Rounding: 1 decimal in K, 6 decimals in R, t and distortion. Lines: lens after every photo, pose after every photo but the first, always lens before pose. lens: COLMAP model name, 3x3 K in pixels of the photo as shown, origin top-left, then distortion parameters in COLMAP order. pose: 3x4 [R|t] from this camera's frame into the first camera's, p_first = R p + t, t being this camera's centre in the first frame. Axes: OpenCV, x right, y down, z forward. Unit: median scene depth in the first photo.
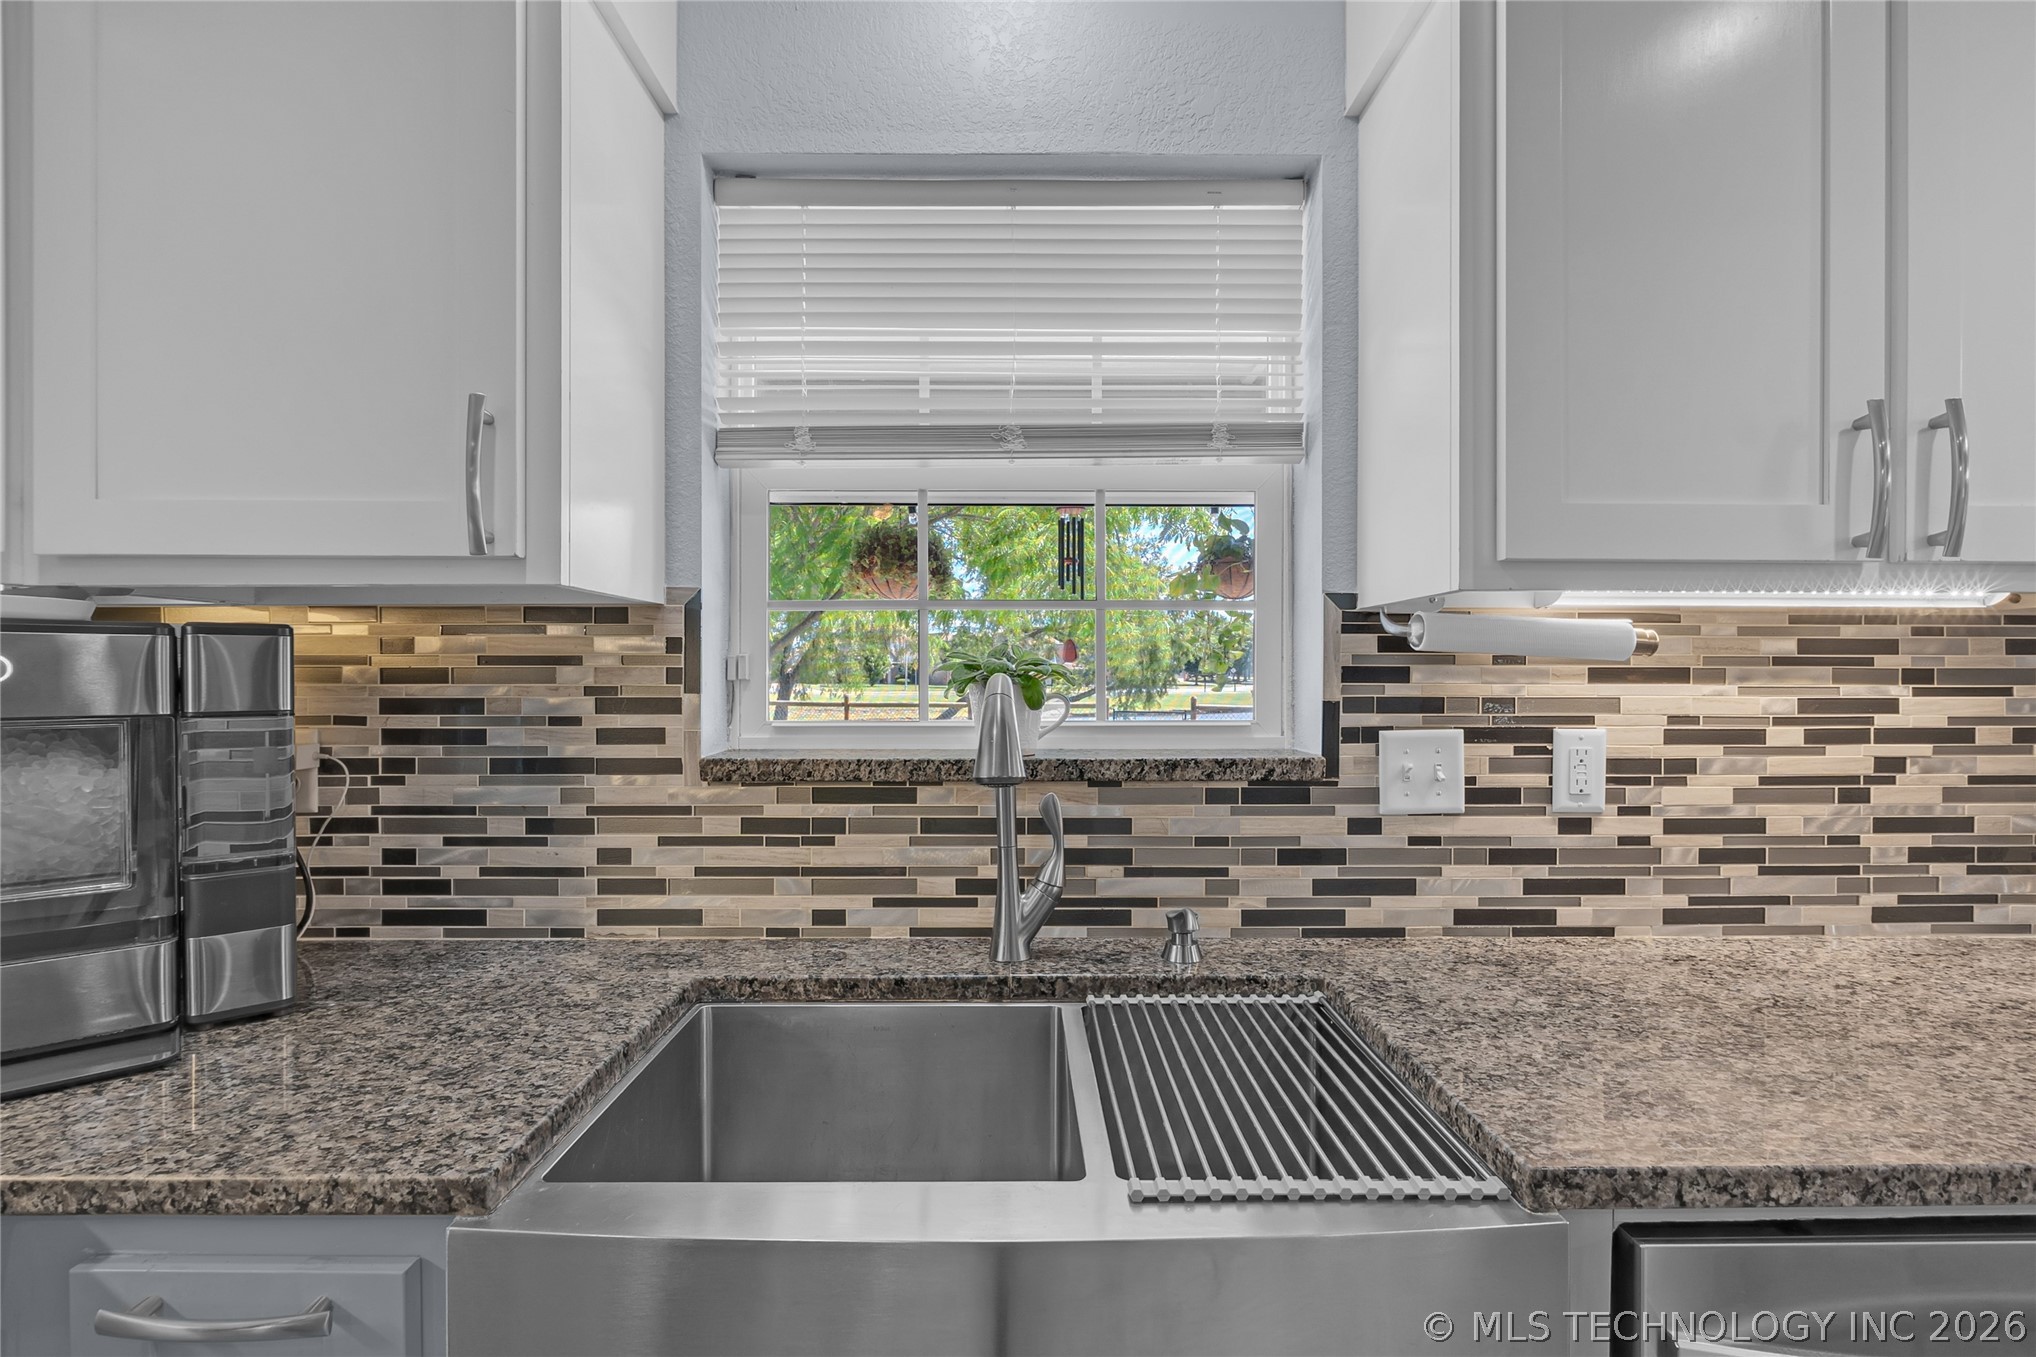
lens RADIAL K [[932.5, 0, 1018.0], [0, 932.5, 678.5], [0, 0, 1]] dist [-0.002854, -0.000030]
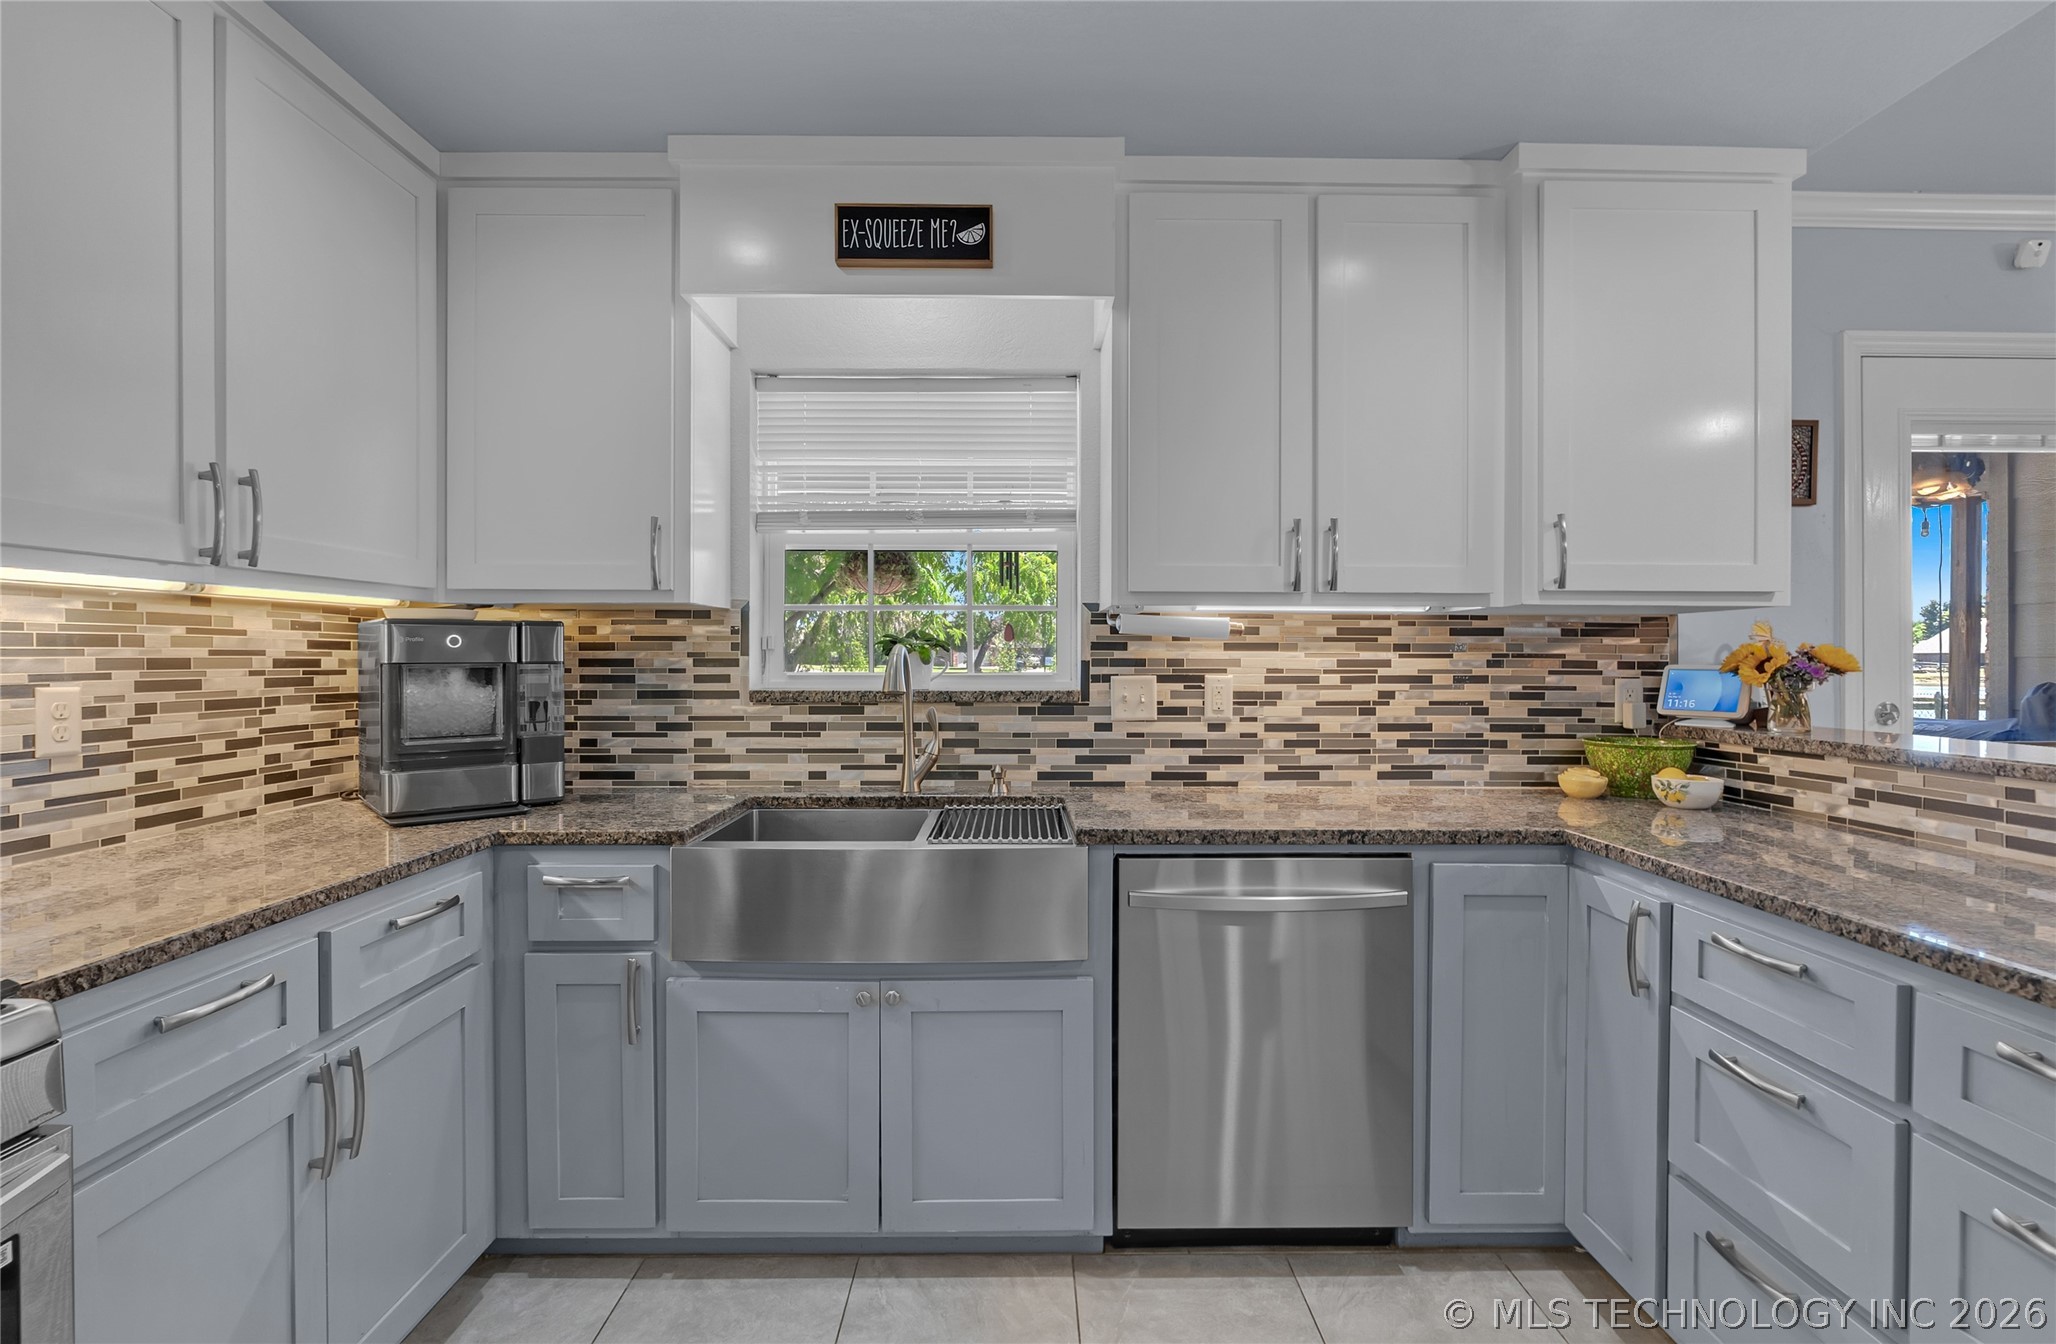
lens RADIAL K [[956.0, 0, 1028.5], [0, 956.0, 660.0], [0, 0, 1]] dist [-0.002068, -0.000182]
pose [[0.999998, 0.000739, 0.001984, 0.218060], [-0.000741, 0.999999, 0.000936, 0.021705], [-0.001983, -0.000937, 0.999998, -0.924564]]
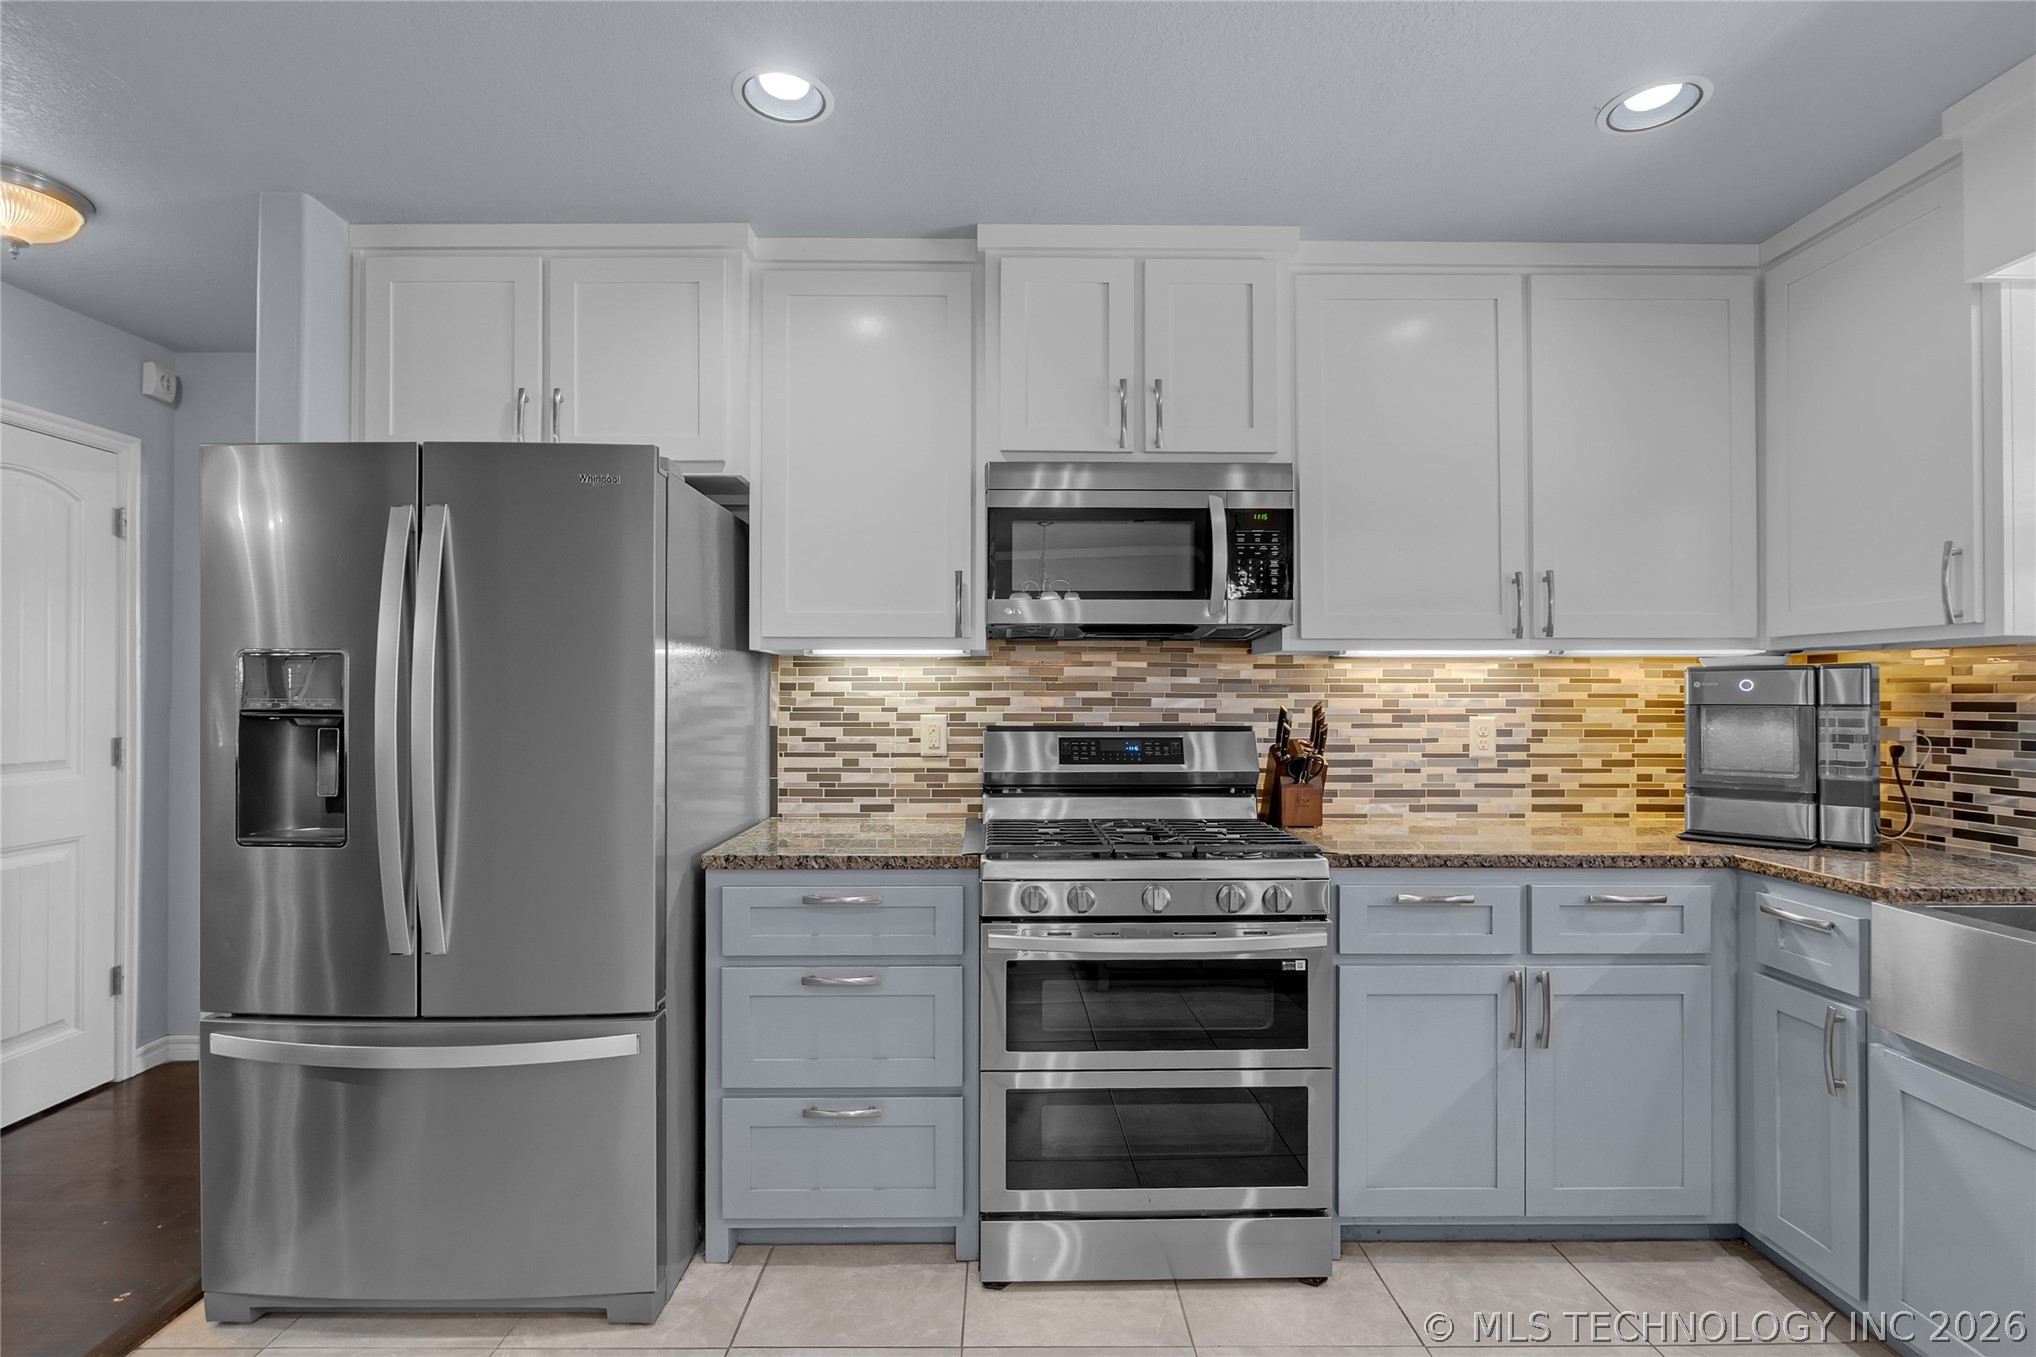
lens RADIAL K [[958.6, 0, 1011.5], [0, 958.6, 690.1], [0, 0, 1]] dist [-0.000489, 0.000053]
pose [[0.007736, -0.006473, -0.999949, 1.031635], [-0.006696, 0.999956, -0.006525, 0.022312], [0.999948, 0.006746, 0.007692, -0.711877]]
